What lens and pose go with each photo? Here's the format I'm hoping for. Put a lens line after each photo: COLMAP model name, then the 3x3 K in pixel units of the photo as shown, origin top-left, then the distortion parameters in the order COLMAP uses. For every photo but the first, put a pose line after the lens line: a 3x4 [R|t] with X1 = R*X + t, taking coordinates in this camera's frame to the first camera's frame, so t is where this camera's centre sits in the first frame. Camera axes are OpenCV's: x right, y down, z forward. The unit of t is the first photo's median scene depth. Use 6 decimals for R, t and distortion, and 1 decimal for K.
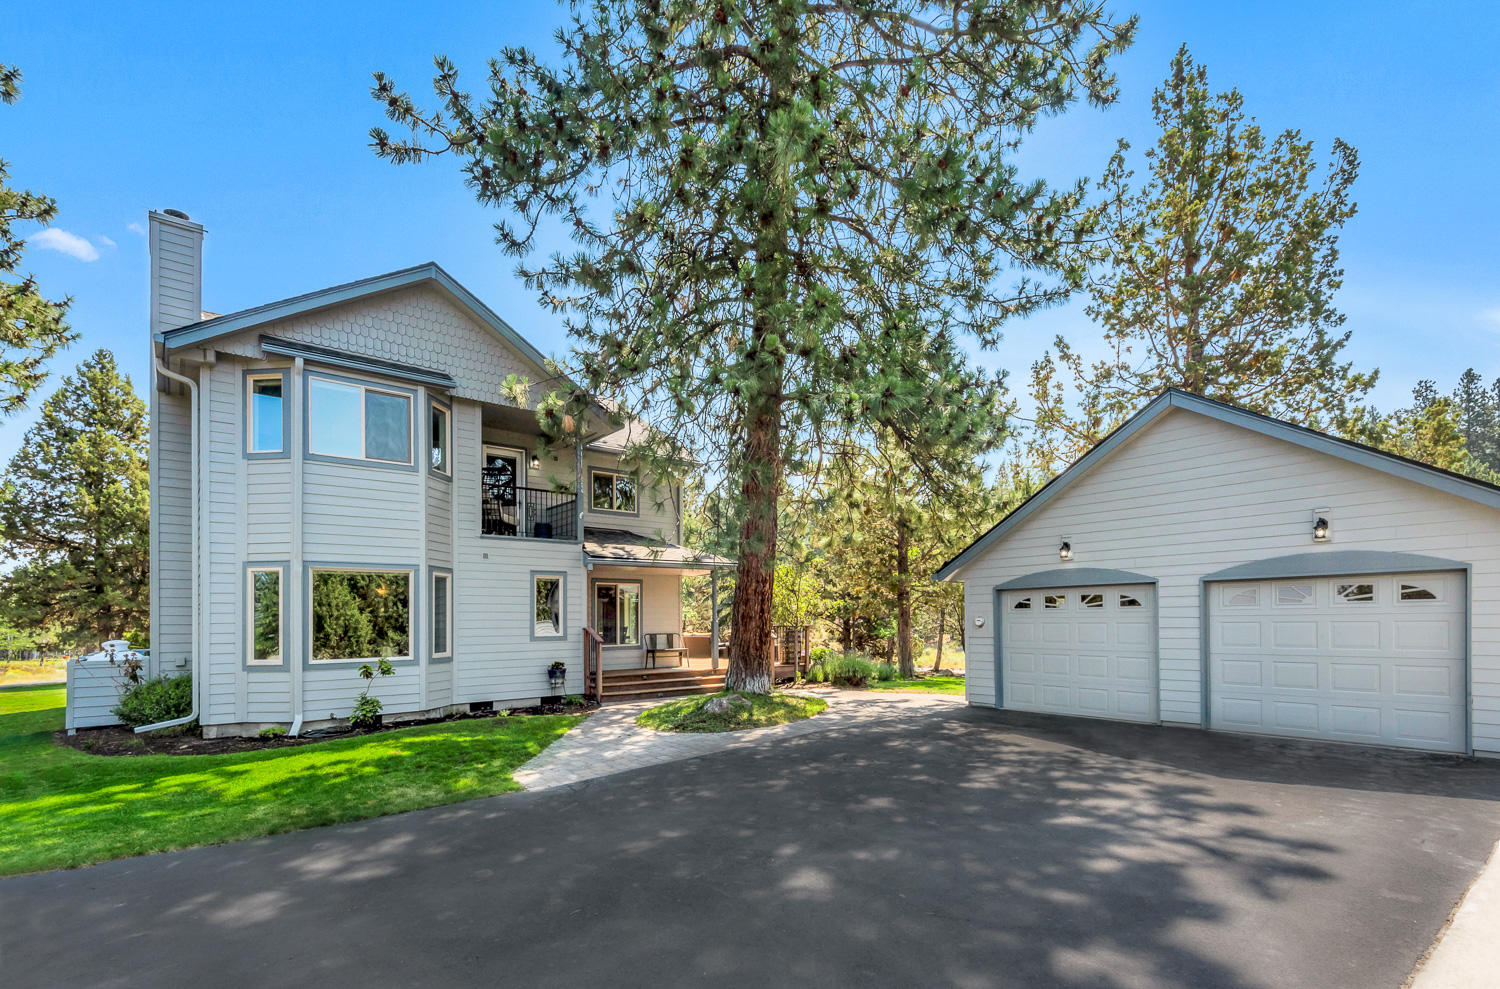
lens RADIAL K [[682.5, 0, 750.0], [0, 682.5, 494.5], [0, 0, 1]] dist [0.000001, -0.000243]
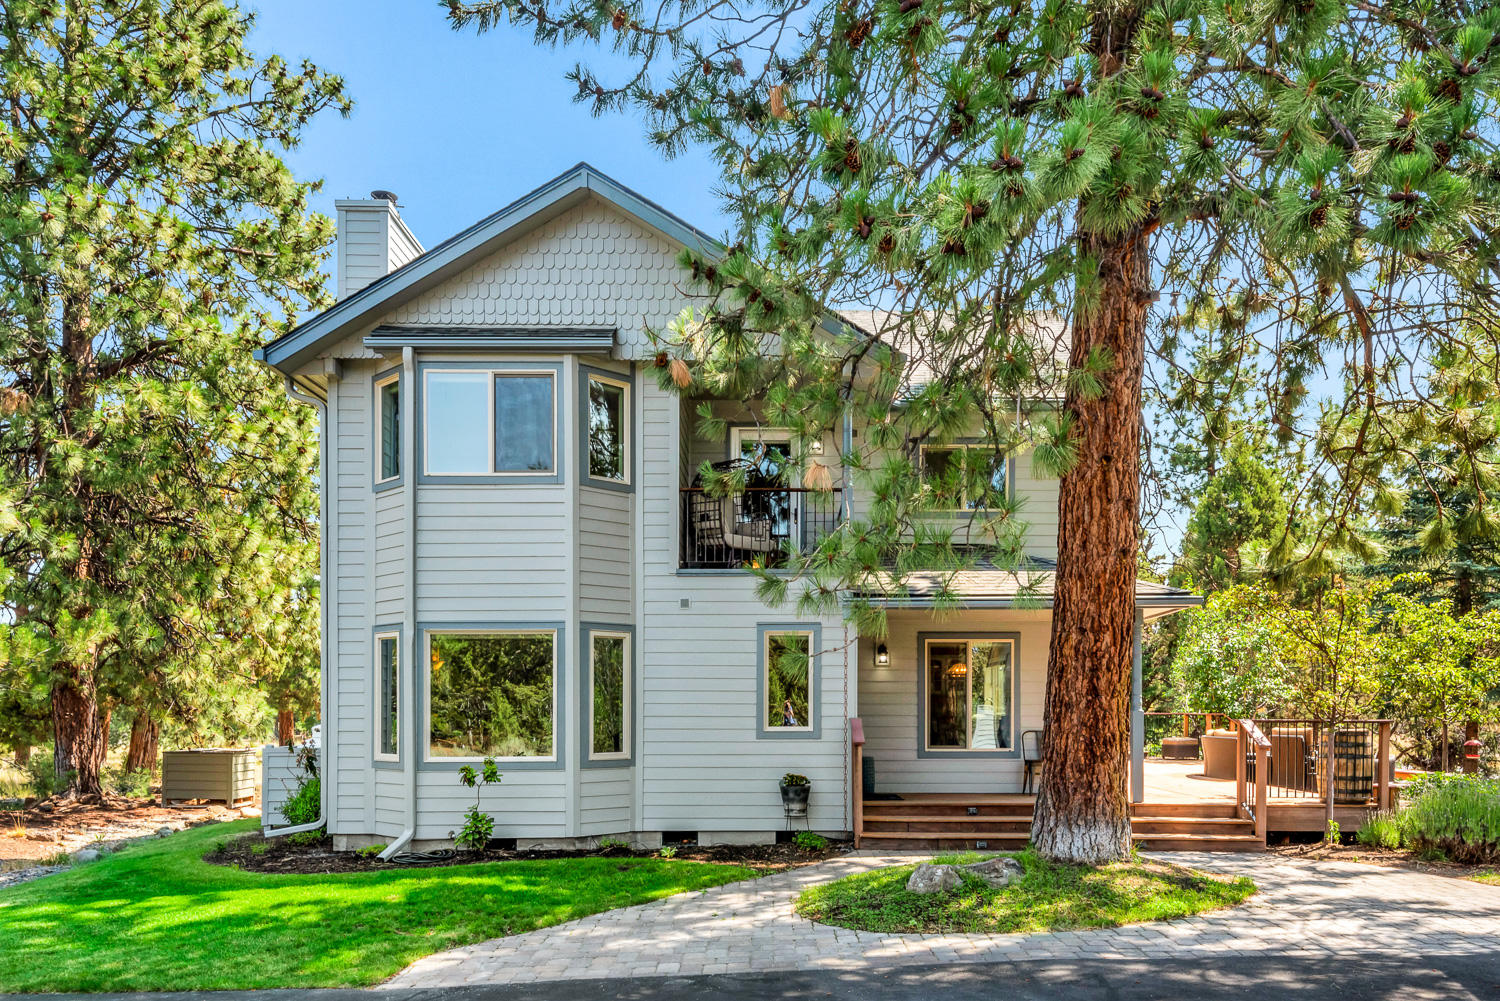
lens RADIAL K [[1107.2, 0, 750.0], [0, 1107.2, 556.1], [0, 0, 1]] dist [0.026282, -0.002247]
pose [[0.782202, -0.072395, -0.618804, 0.345626], [0.105437, 0.994281, 0.016957, 0.040868], [0.614038, -0.078509, 0.785362, 0.267718]]
